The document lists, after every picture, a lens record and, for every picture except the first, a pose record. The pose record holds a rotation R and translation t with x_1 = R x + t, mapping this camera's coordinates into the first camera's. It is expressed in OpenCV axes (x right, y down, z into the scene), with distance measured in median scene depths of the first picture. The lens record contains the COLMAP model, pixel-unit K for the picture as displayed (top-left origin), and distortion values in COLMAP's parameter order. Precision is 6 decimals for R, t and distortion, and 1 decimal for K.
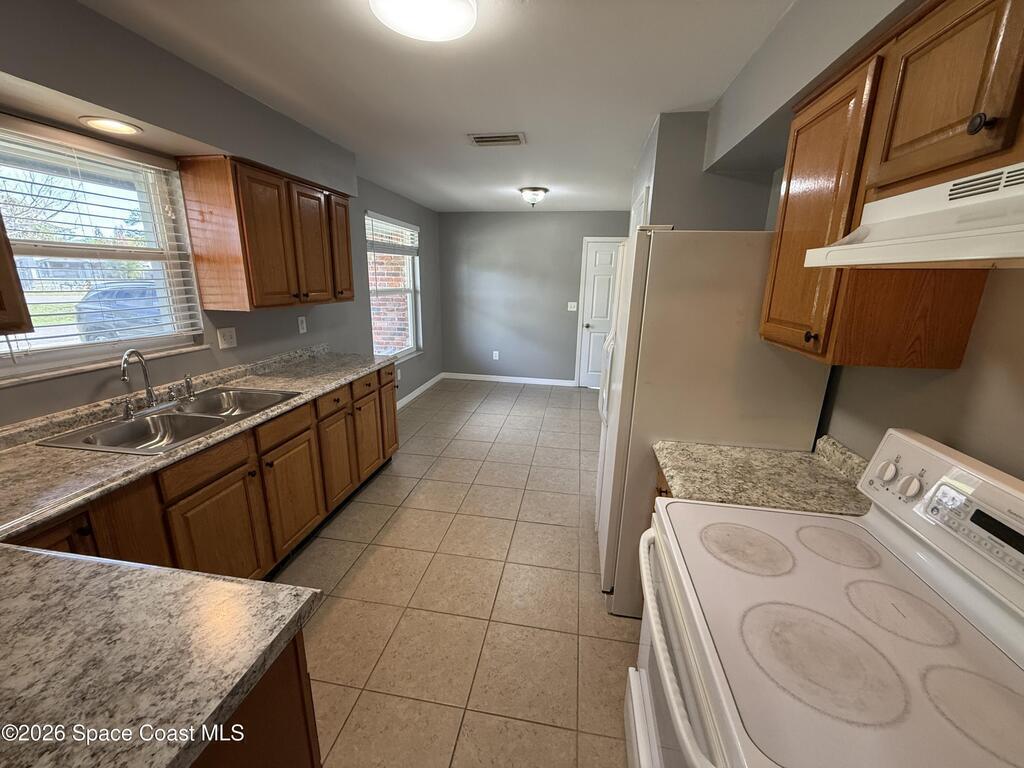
lens RADIAL K [[408.7, 0, 508.2], [0, 408.7, 380.2], [0, 0, 1]] dist [0.000029, 0.000578]
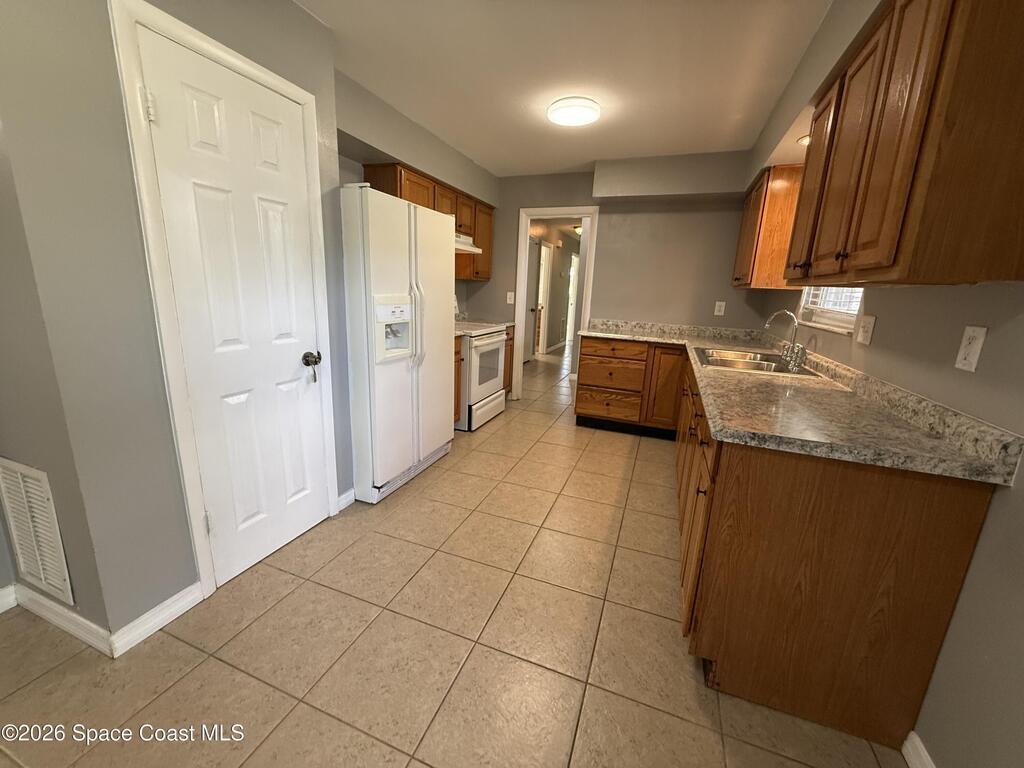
lens RADIAL K [[408.7, 0, 510.9], [0, 408.7, 383.3], [0, 0, 1]] dist [0.000029, 0.000578]
pose [[-0.978084, -0.106673, 0.178807, -0.188167], [-0.011862, 0.885941, 0.463646, -0.316781], [-0.207871, 0.451364, -0.867790, 1.641039]]
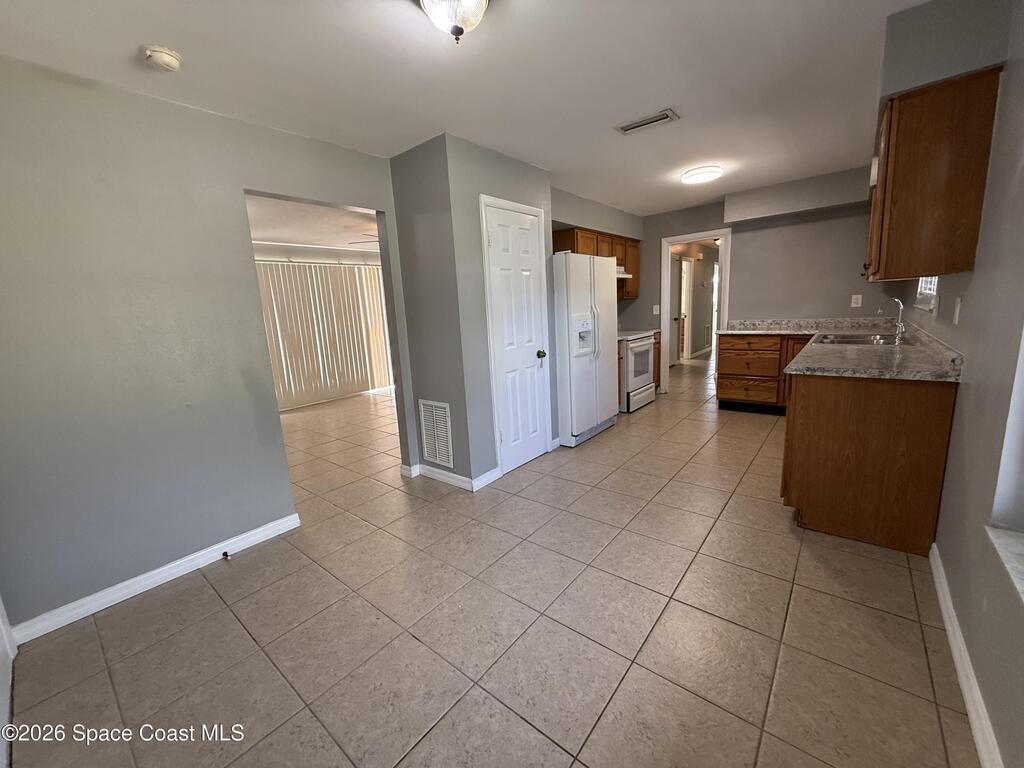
lens RADIAL K [[408.7, 0, 510.9], [0, 408.7, 382.6], [0, 0, 1]] dist [0.000029, 0.000578]
pose [[-0.866014, -0.063095, 0.496022, -0.262641], [0.160305, 0.904610, 0.394947, -0.453822], [-0.473626, 0.421545, -0.773291, 2.139750]]
